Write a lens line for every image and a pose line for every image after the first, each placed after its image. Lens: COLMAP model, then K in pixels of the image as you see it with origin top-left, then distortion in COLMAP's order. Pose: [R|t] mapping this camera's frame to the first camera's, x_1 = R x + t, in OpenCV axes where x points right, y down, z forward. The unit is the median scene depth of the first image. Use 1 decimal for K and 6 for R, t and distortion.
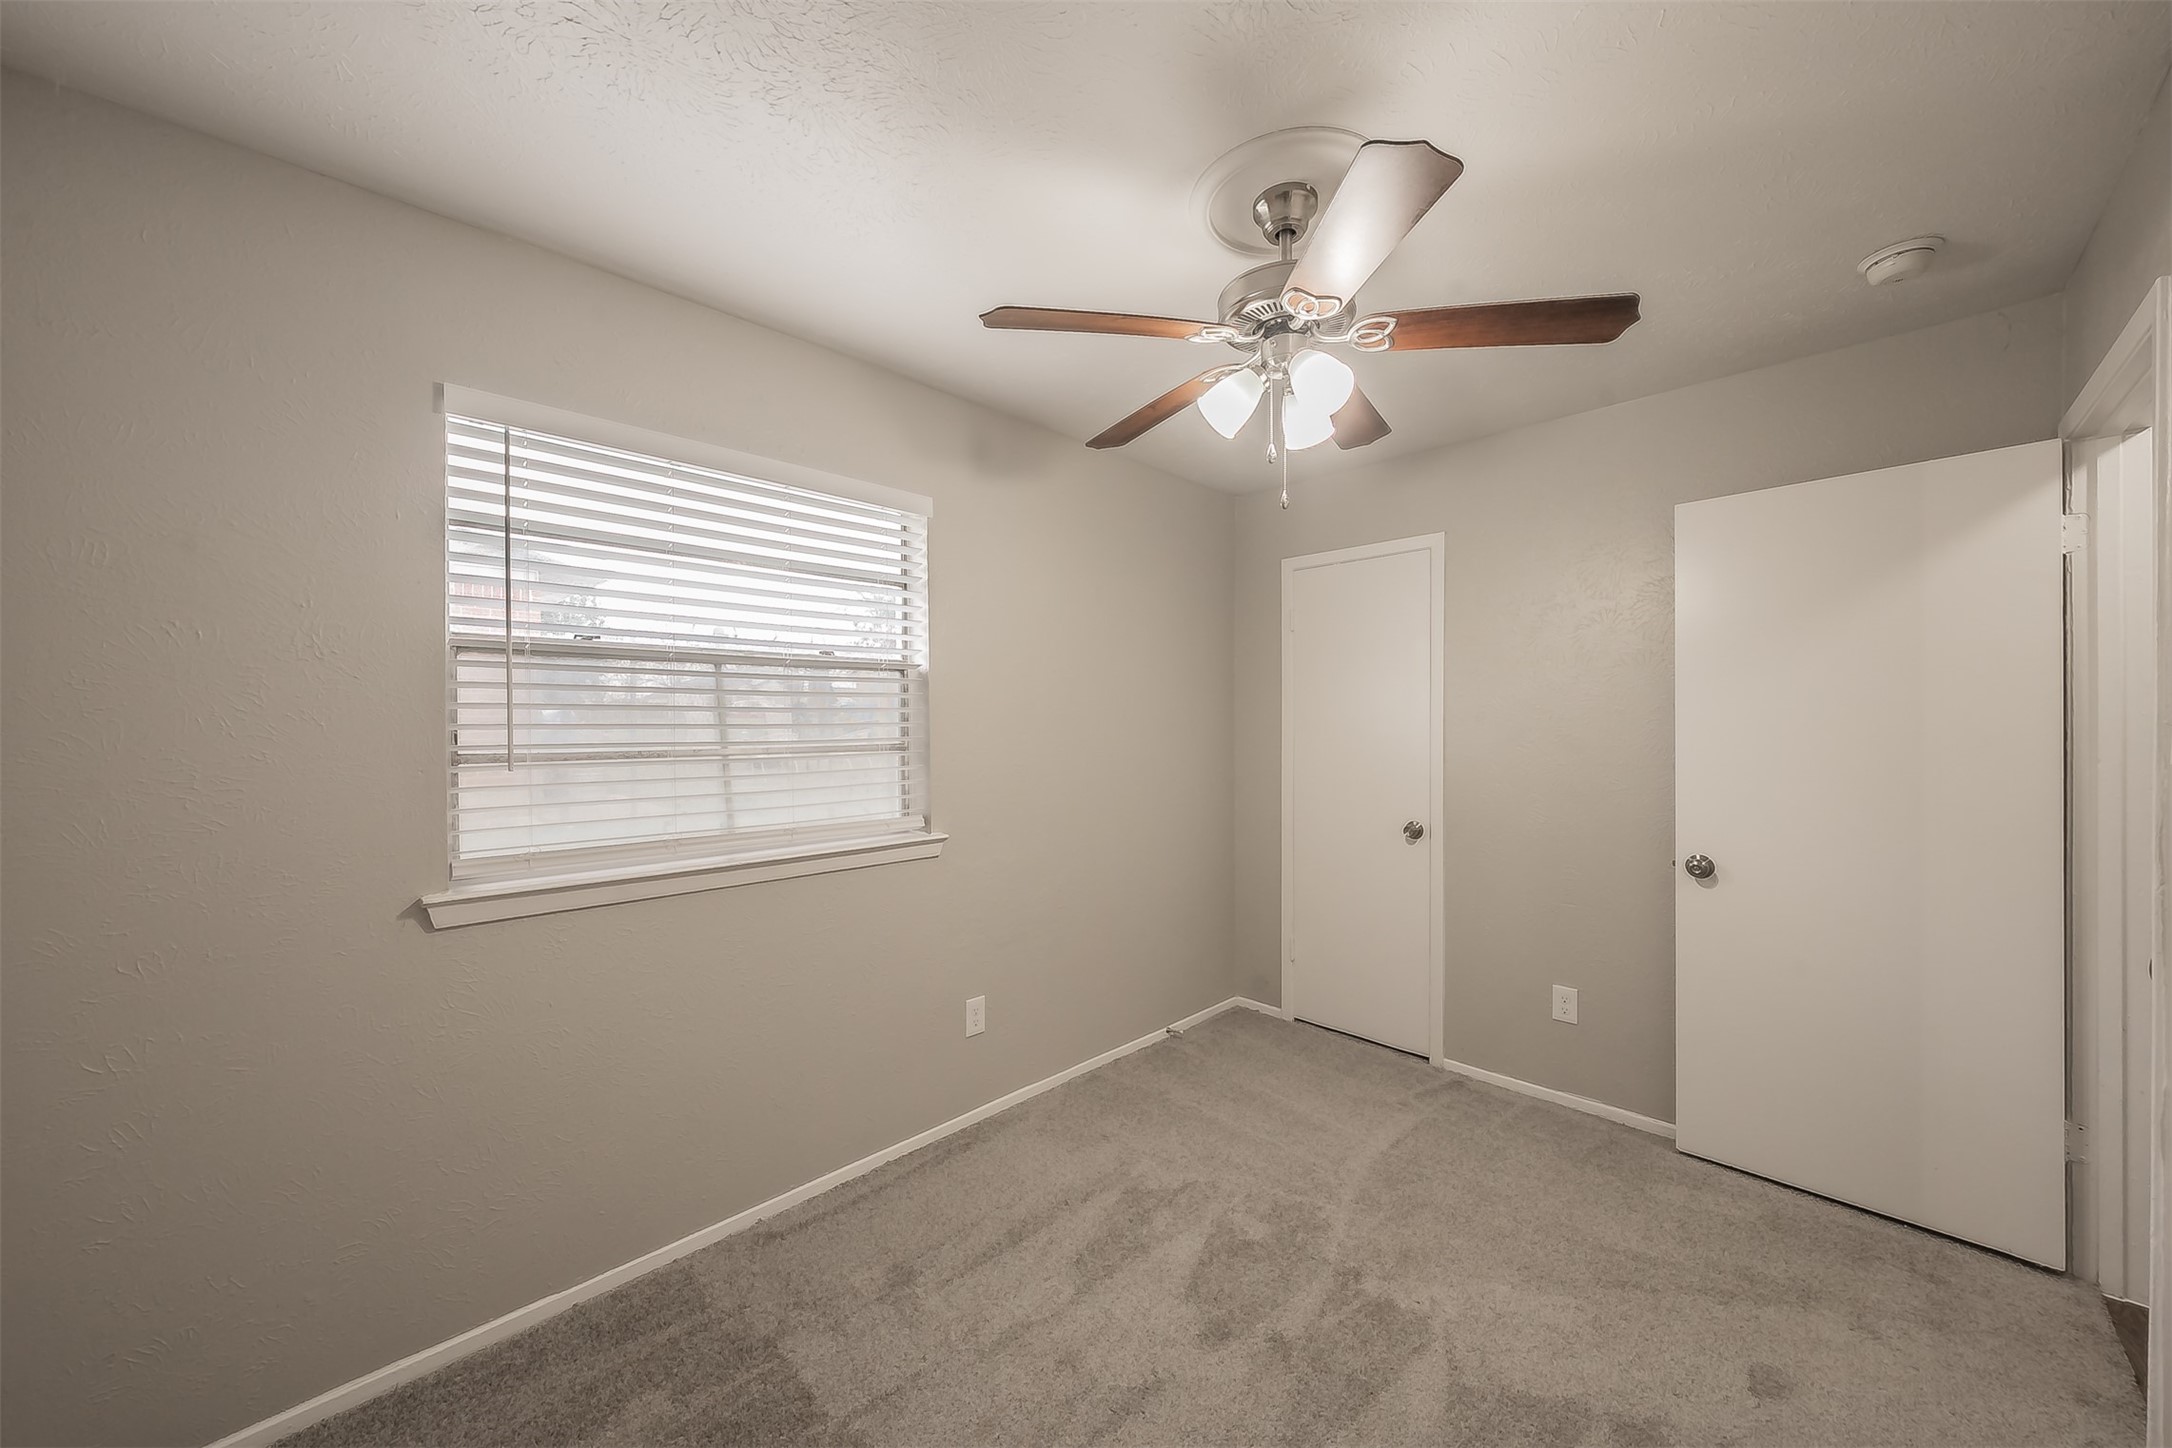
lens RADIAL K [[791.8, 0, 1108.8], [0, 791.8, 729.9], [0, 0, 1]] dist [-0.000019, -0.000072]
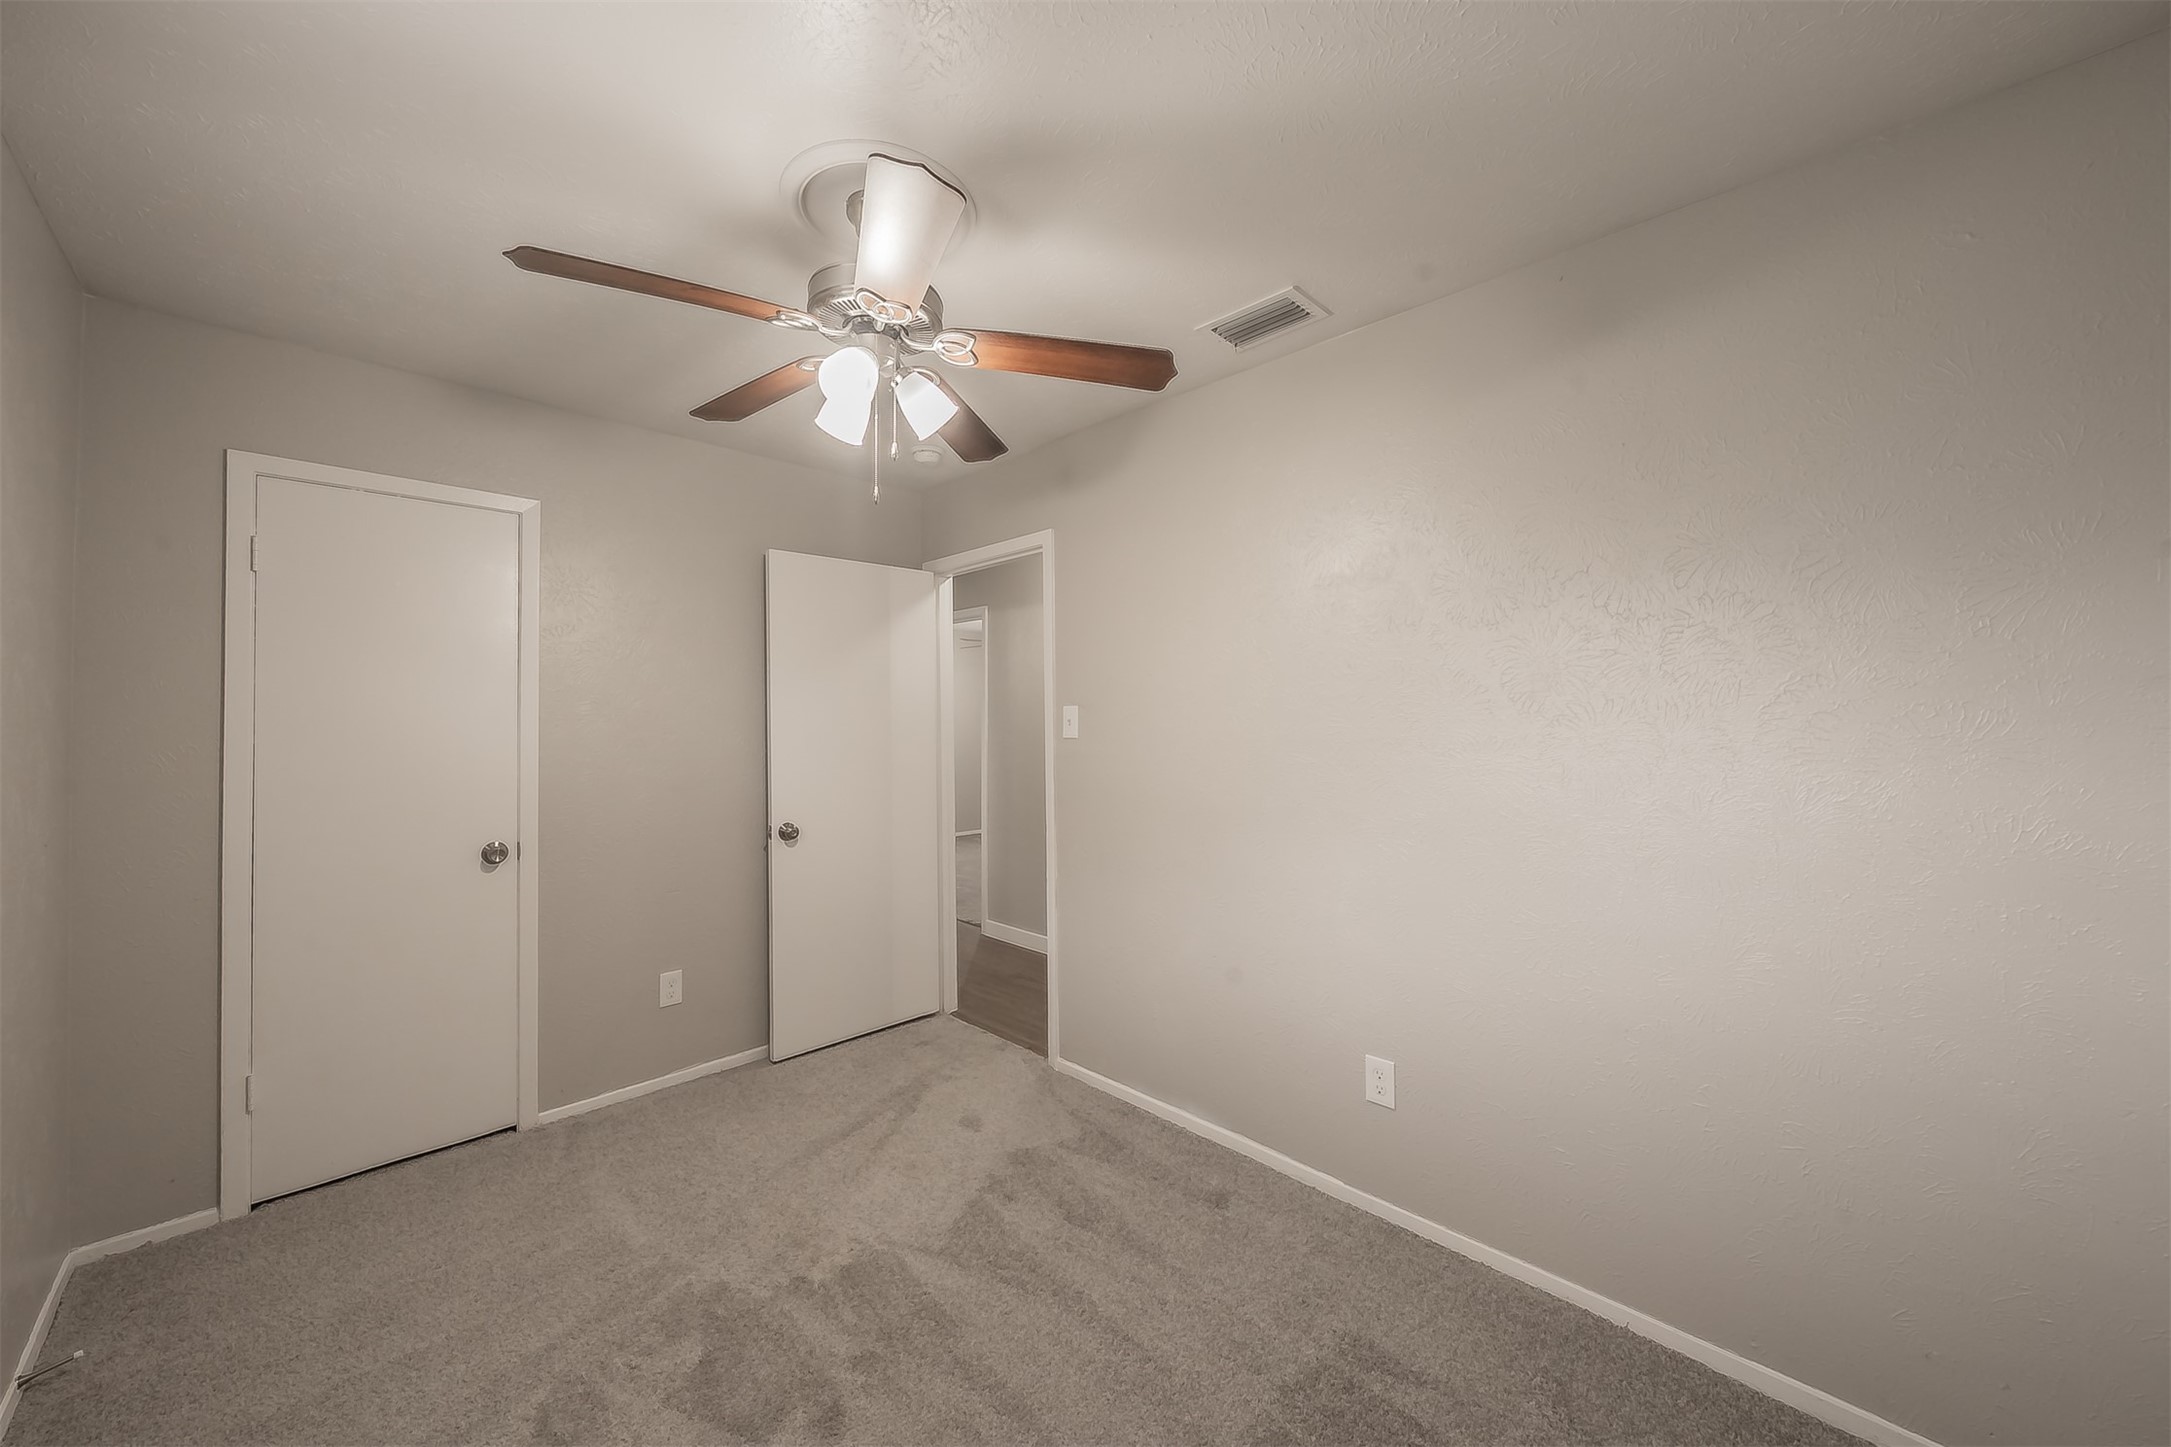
lens RADIAL K [[772.6, 0, 1091.6], [0, 772.6, 717.4], [0, 0, 1]] dist [0.001242, 0.000257]
pose [[0.012994, 0.003342, 0.999910, -0.520047], [0.014042, 0.999895, -0.003524, -0.001364], [-0.999817, 0.014087, 0.012946, 0.499140]]
